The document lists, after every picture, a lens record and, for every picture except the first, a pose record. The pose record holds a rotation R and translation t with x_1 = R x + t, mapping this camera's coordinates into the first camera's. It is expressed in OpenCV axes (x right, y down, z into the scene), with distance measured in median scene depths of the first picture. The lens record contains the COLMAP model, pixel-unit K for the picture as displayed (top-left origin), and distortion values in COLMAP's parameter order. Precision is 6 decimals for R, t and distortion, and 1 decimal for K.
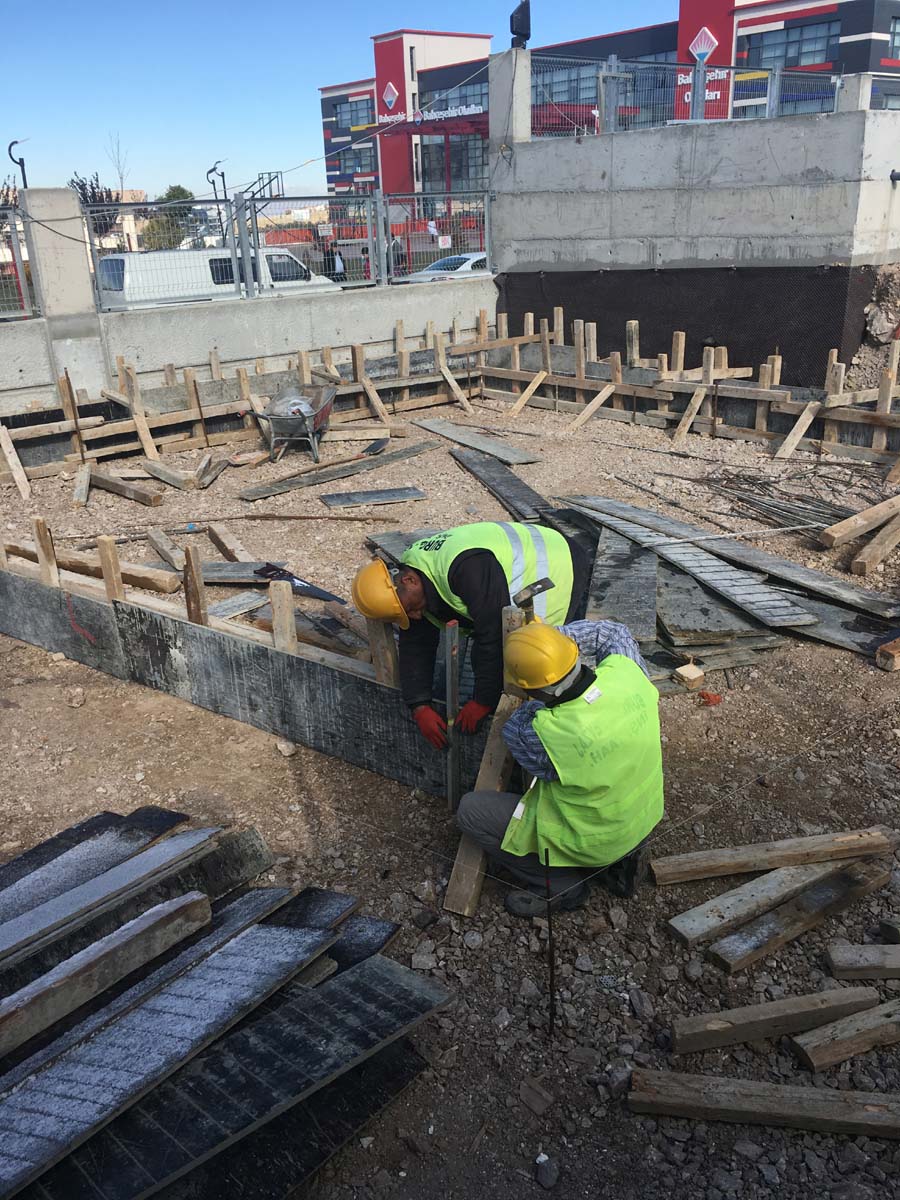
lens RADIAL K [[1006.8, 0, 450.2], [0, 1006.8, 604.9], [0, 0, 1]] dist [0.073362, -0.097012]
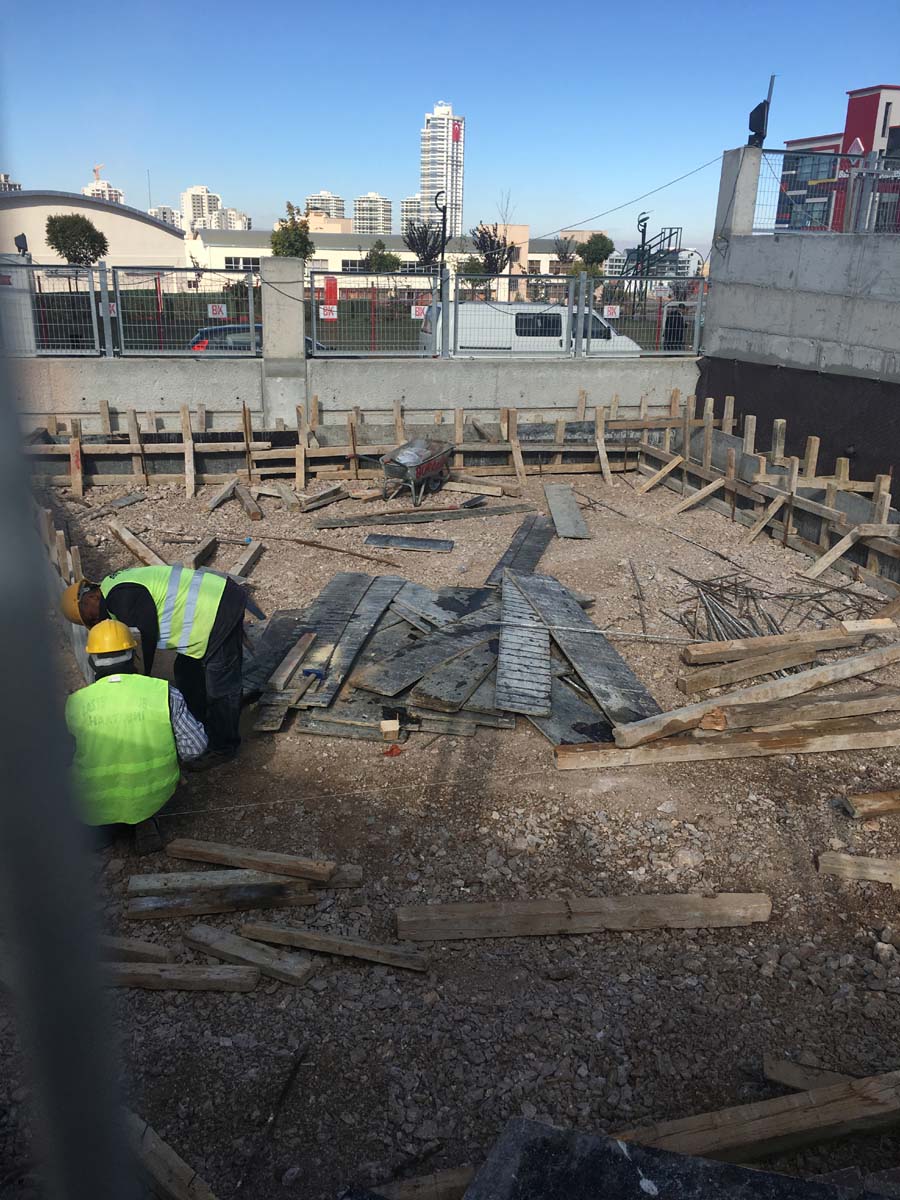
lens RADIAL K [[1006.8, 0, 444.3], [0, 1006.8, 600.3], [0, 0, 1]] dist [0.073362, -0.097012]
pose [[0.905999, 0.195362, -0.375500, 0.312551], [-0.210110, 0.977676, 0.001708, -0.040967], [0.367451, 0.077349, 0.926821, -0.038193]]
